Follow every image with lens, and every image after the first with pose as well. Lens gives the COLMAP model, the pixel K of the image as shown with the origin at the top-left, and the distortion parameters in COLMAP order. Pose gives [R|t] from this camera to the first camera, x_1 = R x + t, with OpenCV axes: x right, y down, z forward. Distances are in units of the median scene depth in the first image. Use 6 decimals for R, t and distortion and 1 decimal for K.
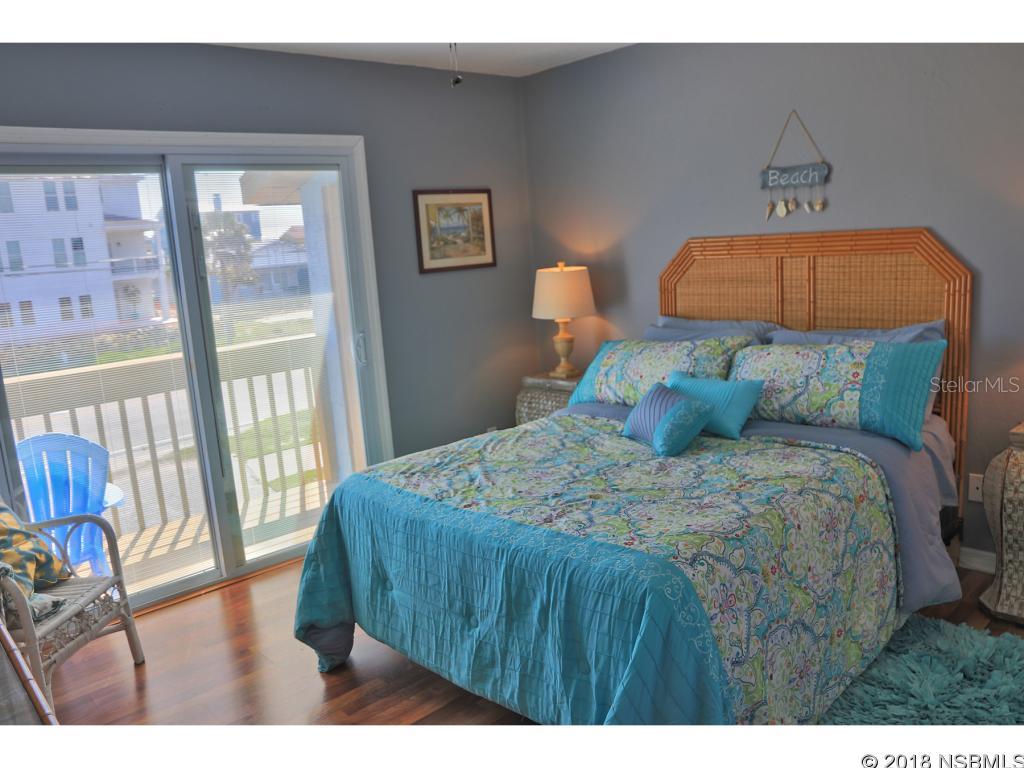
lens RADIAL K [[783.4, 0, 512.0], [0, 783.4, 384.0], [0, 0, 1]] dist [-0.088857, 0.002485]
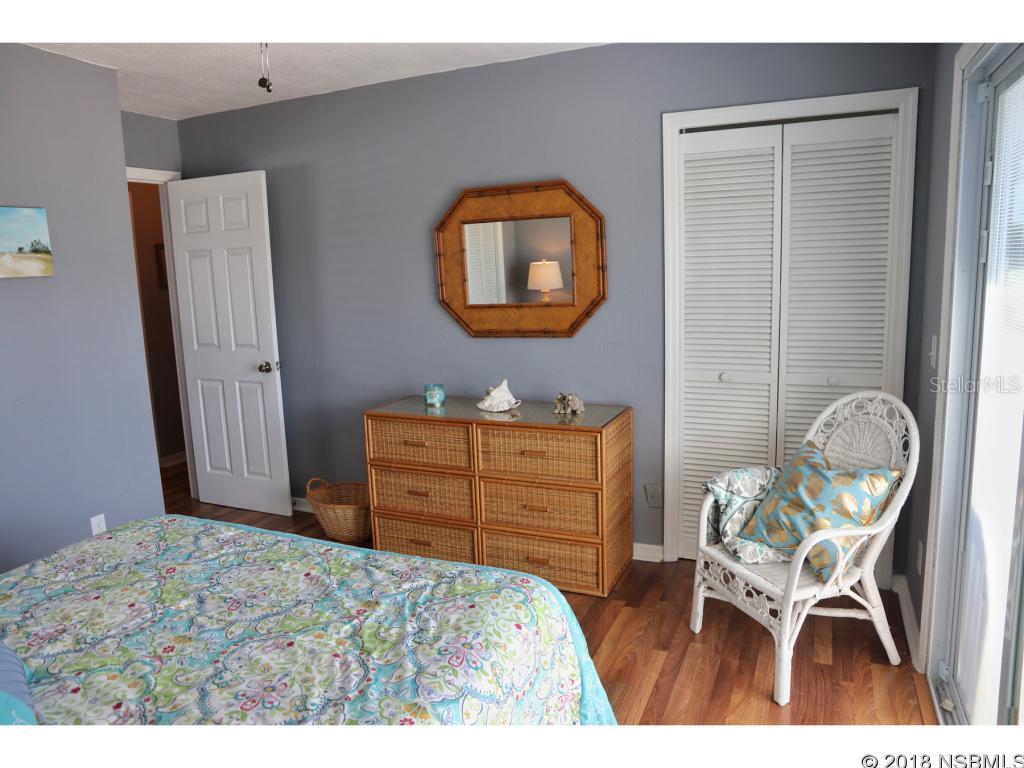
lens RADIAL K [[713.0, 0, 505.5], [0, 713.0, 379.6], [0, 0, 1]] dist [-0.084512, 0.006229]
pose [[-0.918819, 0.166078, -0.358036, 0.013070], [0.033801, 0.936936, 0.347862, -0.252382], [0.393229, 0.307520, -0.866488, 1.393652]]
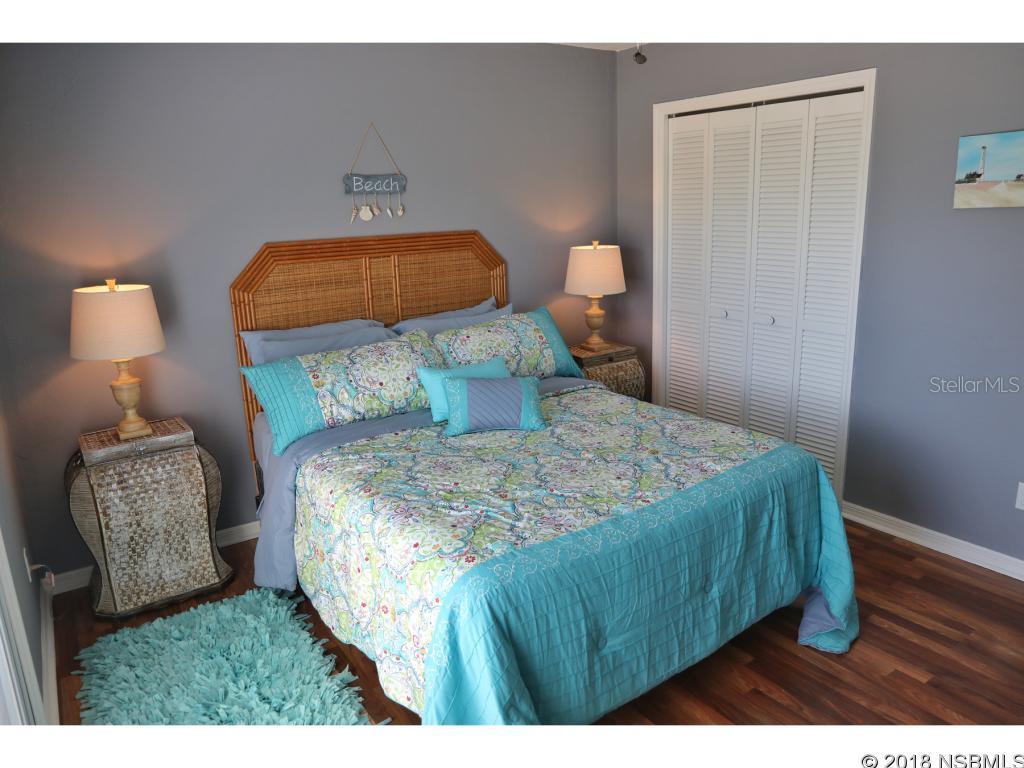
lens RADIAL K [[713.0, 0, 505.5], [0, 713.0, 379.6], [0, 0, 1]] dist [-0.084512, 0.006229]
pose [[0.165419, -0.173874, 0.970775, -0.730596], [0.200720, 0.969669, 0.139474, -0.118032], [-0.965582, 0.171782, 0.195301, 0.775522]]
